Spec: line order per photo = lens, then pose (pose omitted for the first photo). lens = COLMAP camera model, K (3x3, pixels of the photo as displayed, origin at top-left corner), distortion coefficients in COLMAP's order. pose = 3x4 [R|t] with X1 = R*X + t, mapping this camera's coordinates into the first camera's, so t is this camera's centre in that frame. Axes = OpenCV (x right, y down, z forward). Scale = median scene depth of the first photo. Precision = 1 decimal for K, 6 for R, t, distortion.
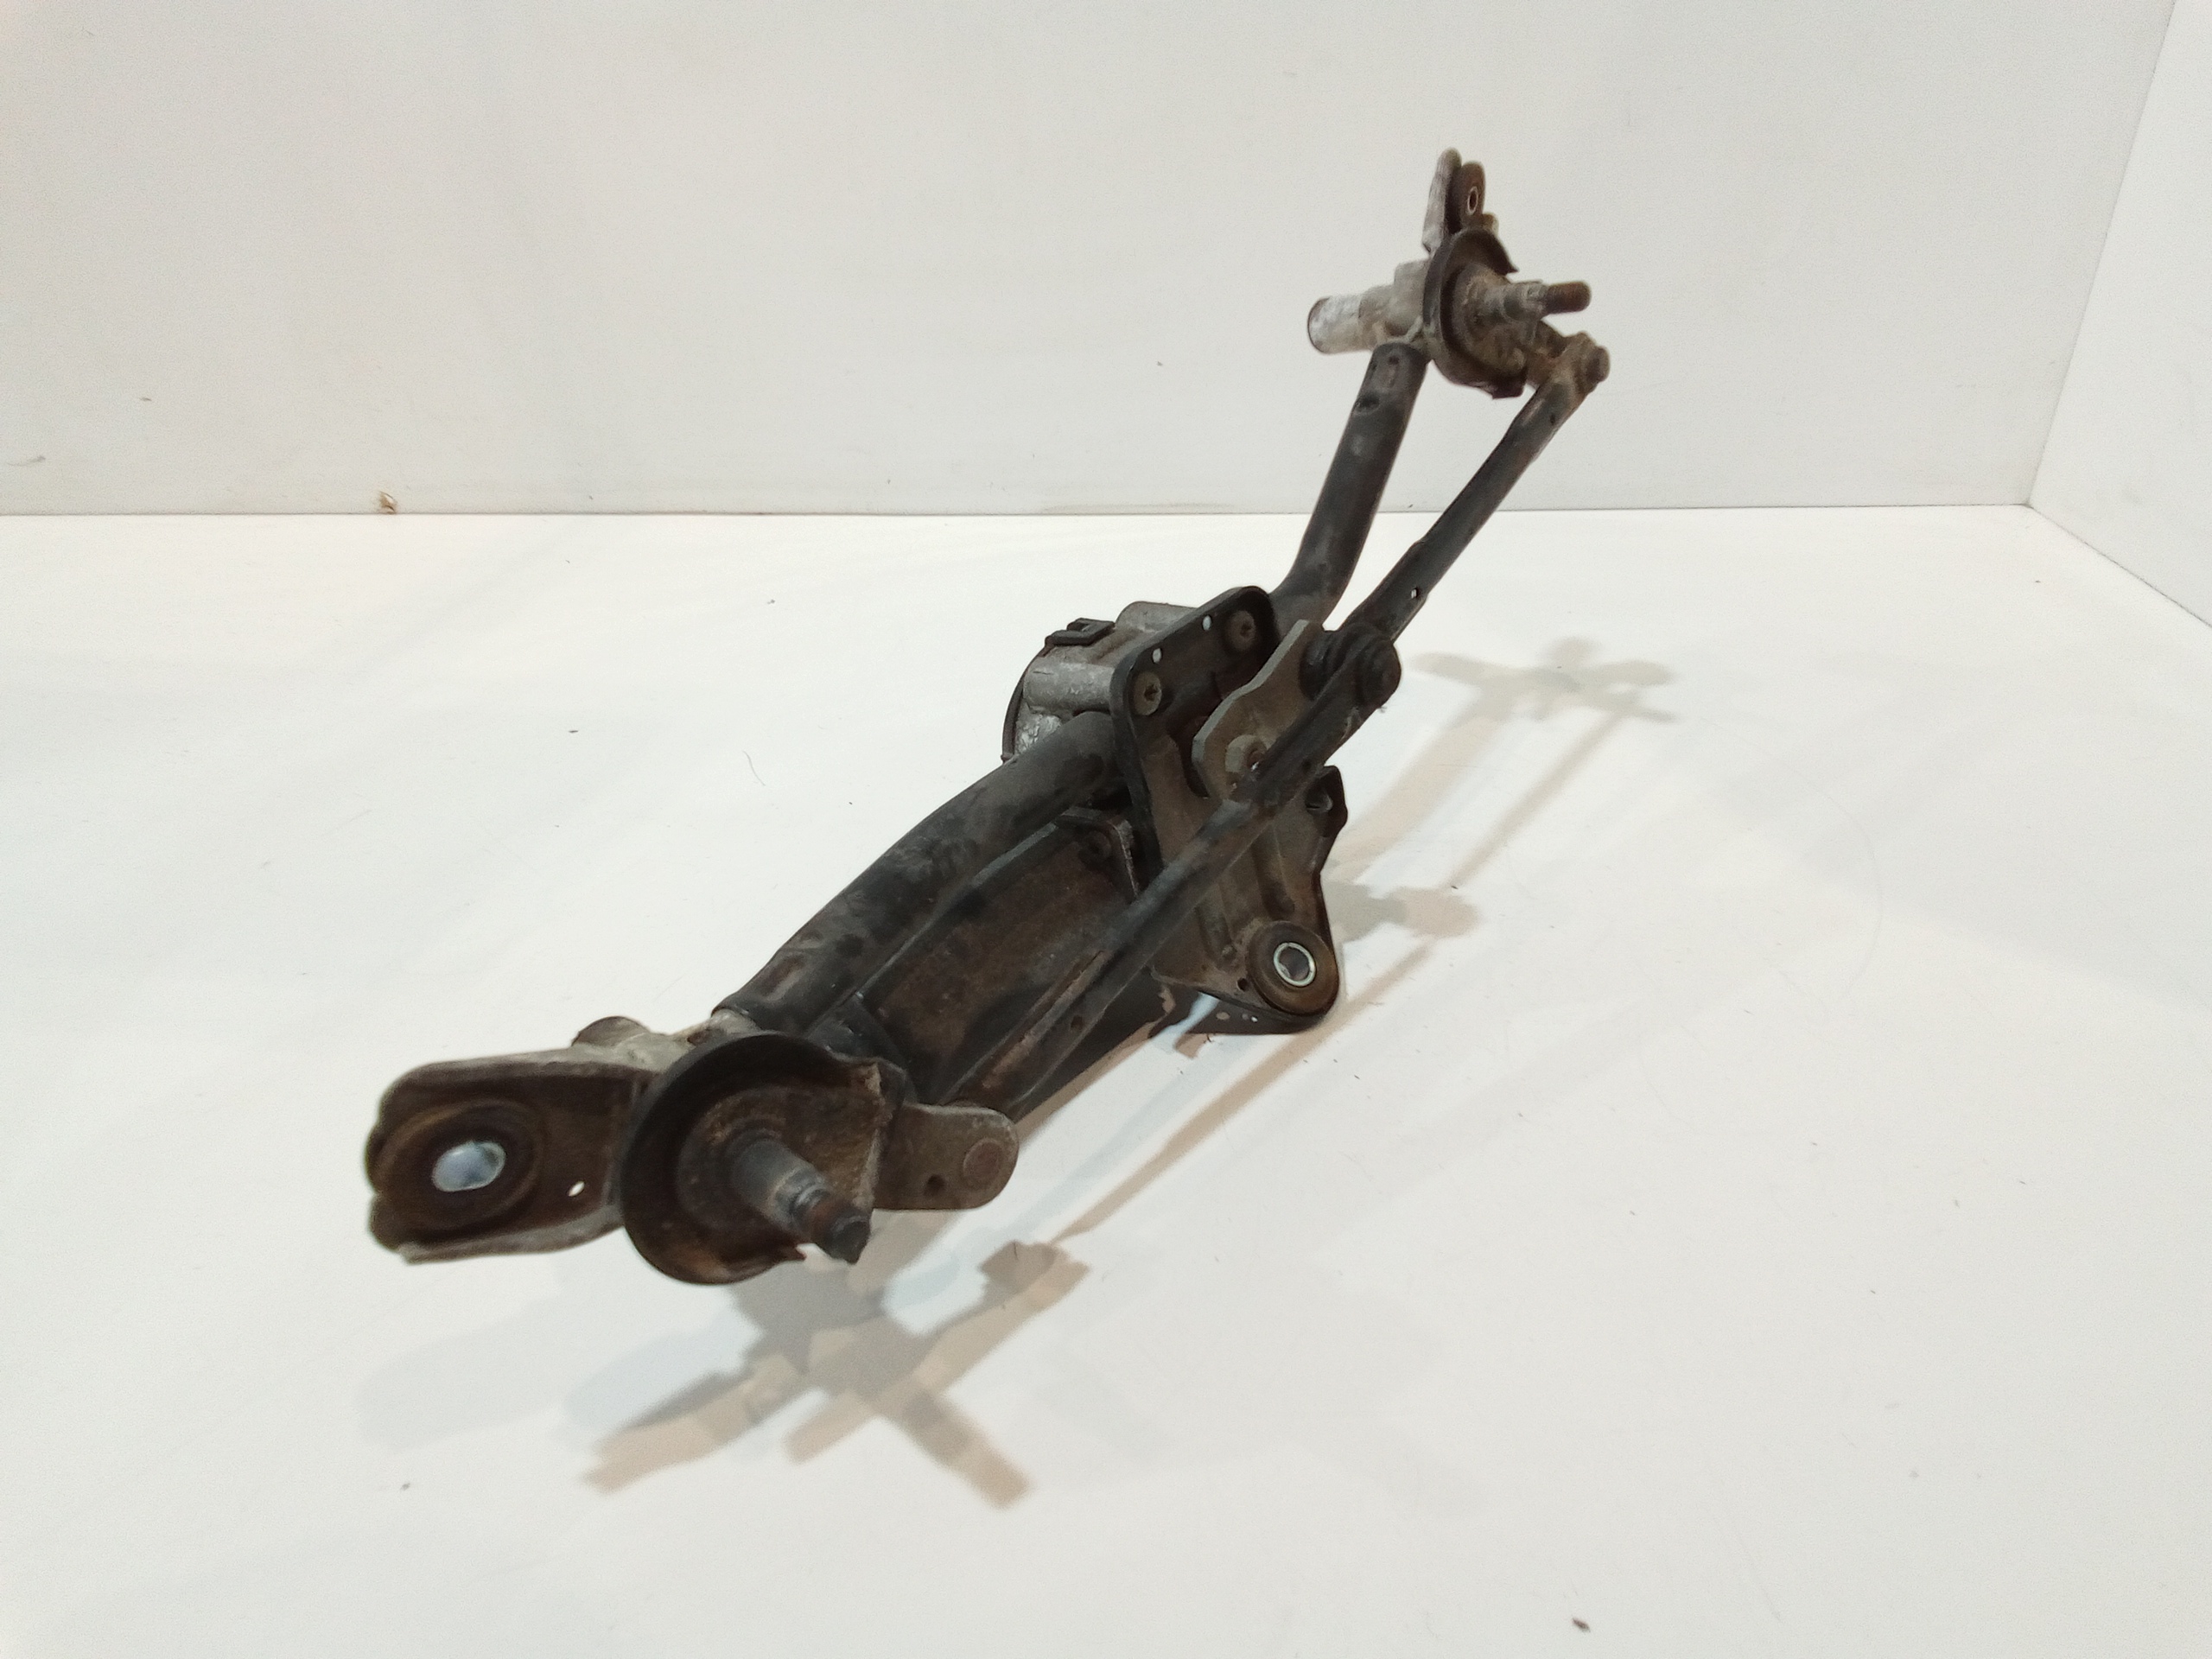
lens RADIAL K [[1468.4, 0, 1112.8], [0, 1468.4, 835.7], [0, 0, 1]] dist [0.068928, -0.079758]
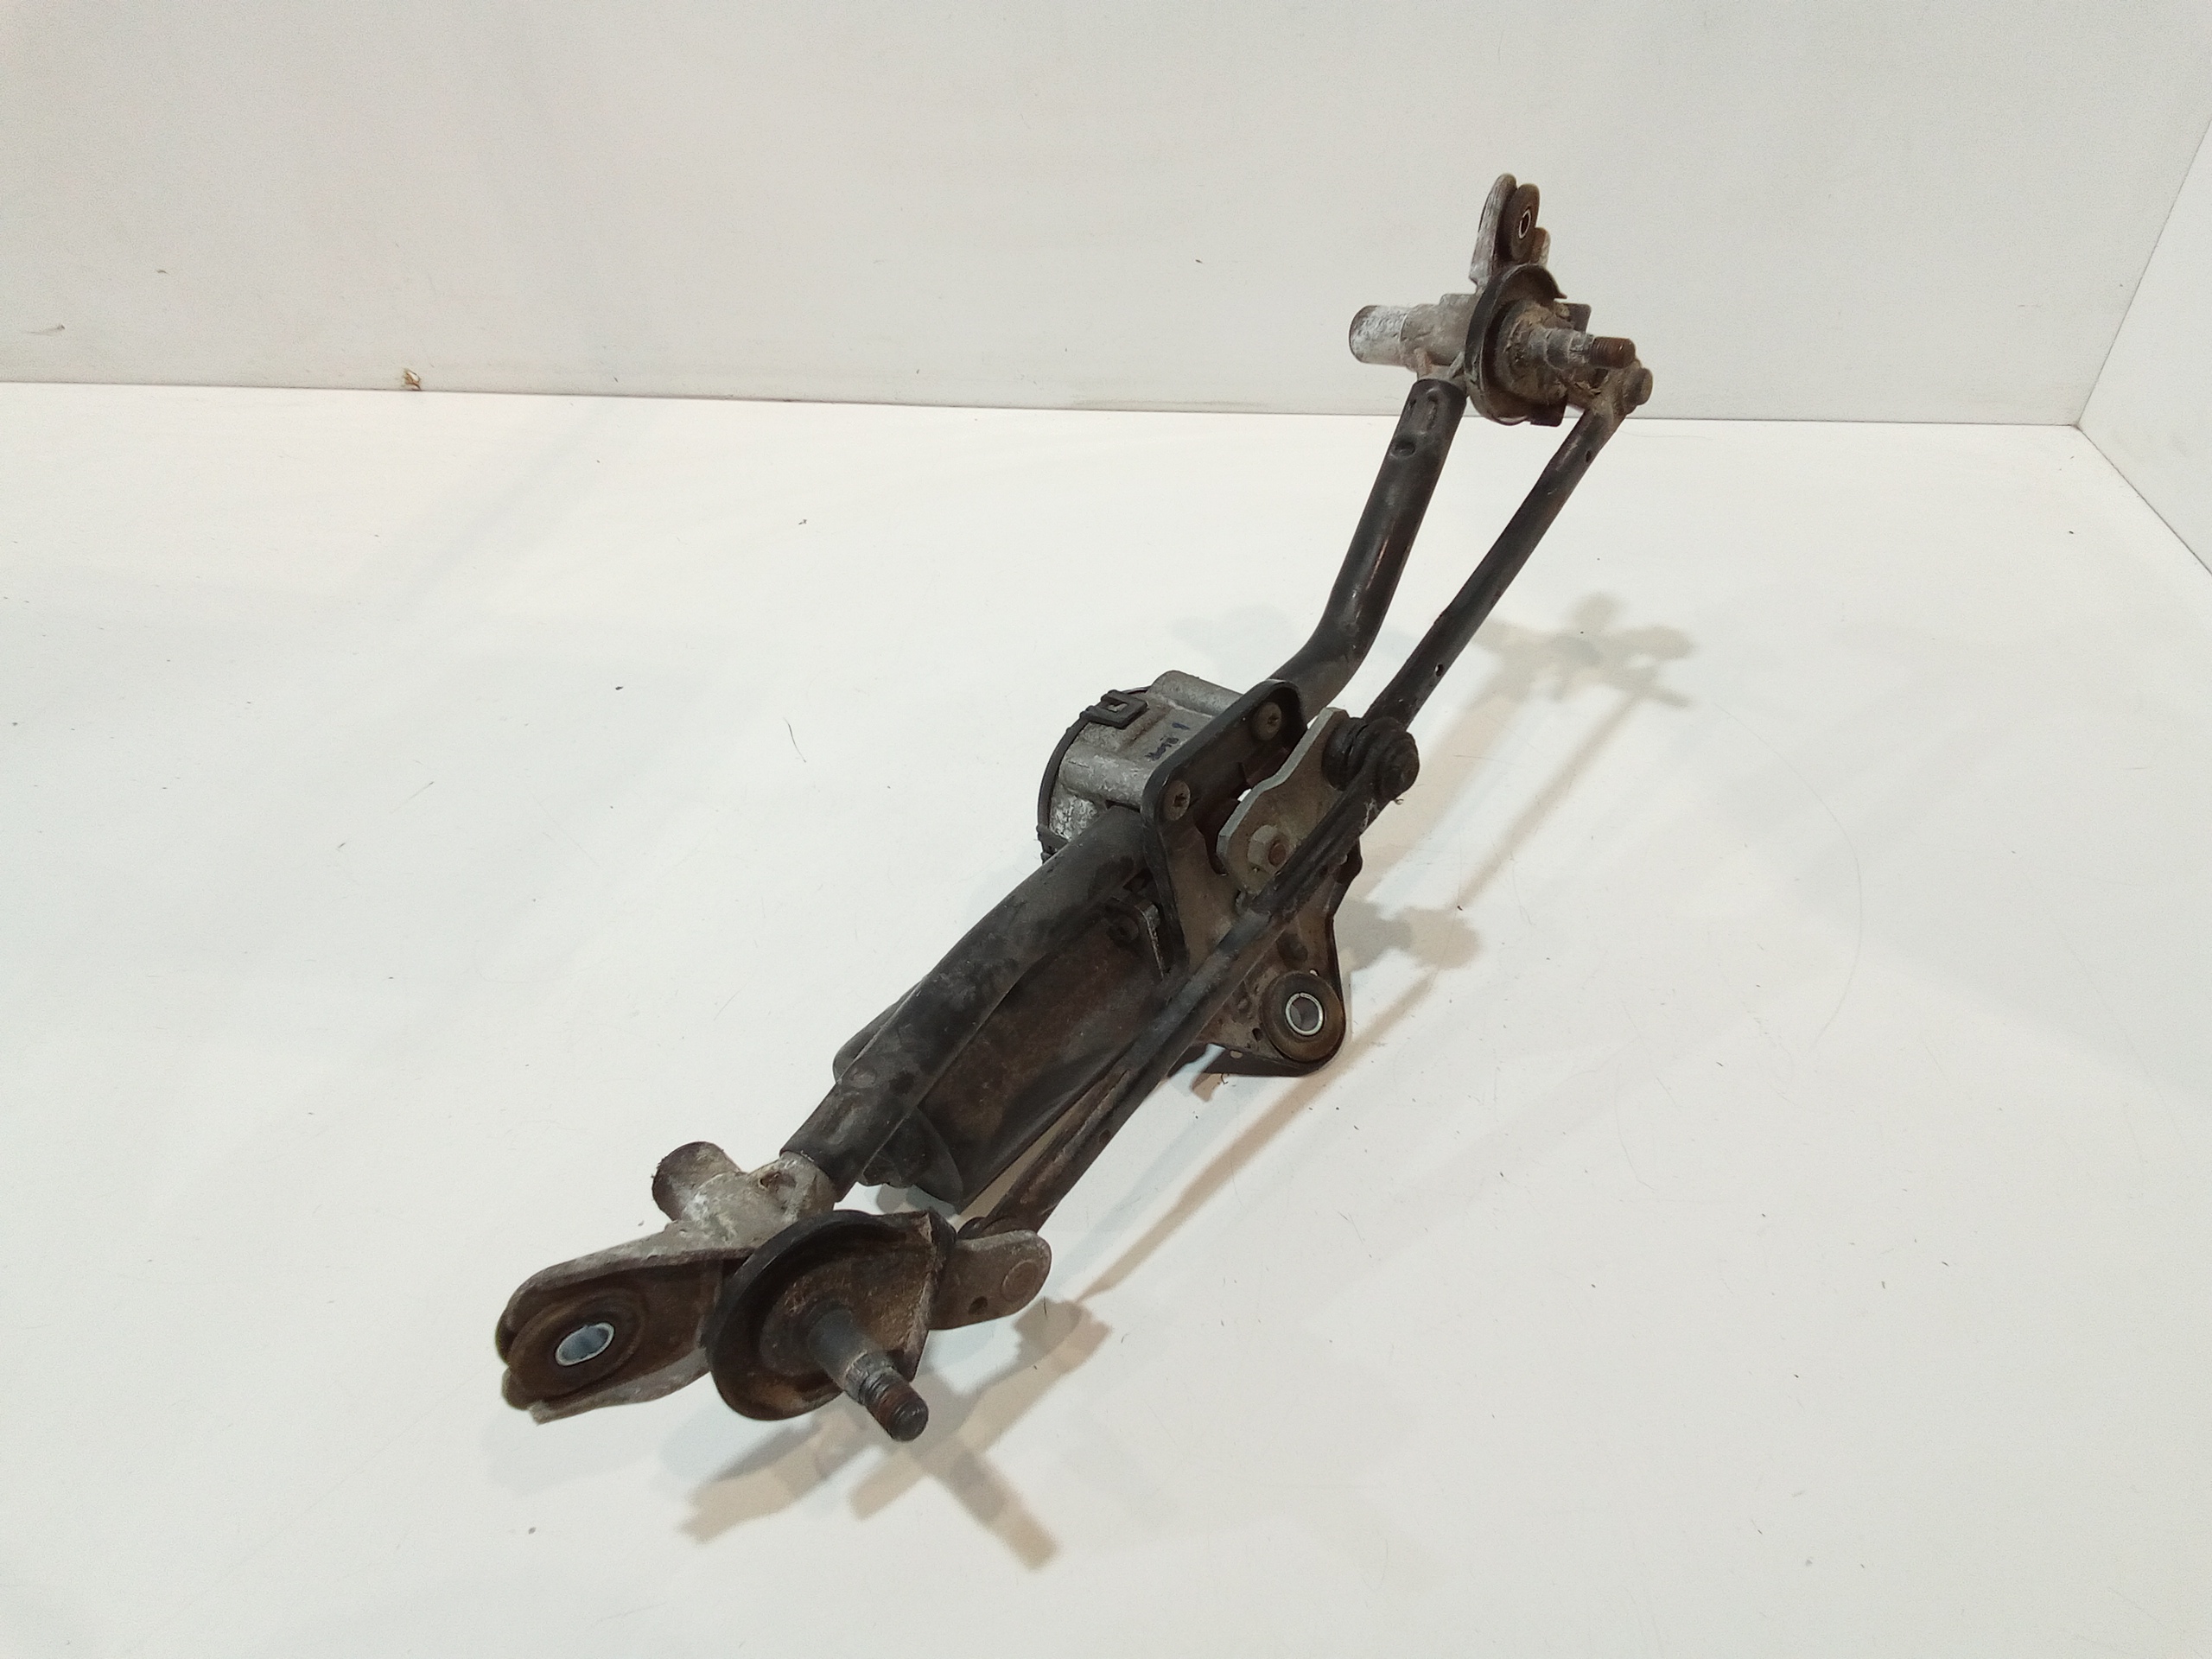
lens RADIAL K [[1468.4, 0, 1112.8], [0, 1468.4, 835.7], [0, 0, 1]] dist [0.068928, -0.079758]
pose [[0.999633, 0.025602, -0.008878, -0.011820], [-0.023578, 0.983252, 0.180722, -0.247940], [0.013357, -0.180447, 0.983494, -0.044926]]
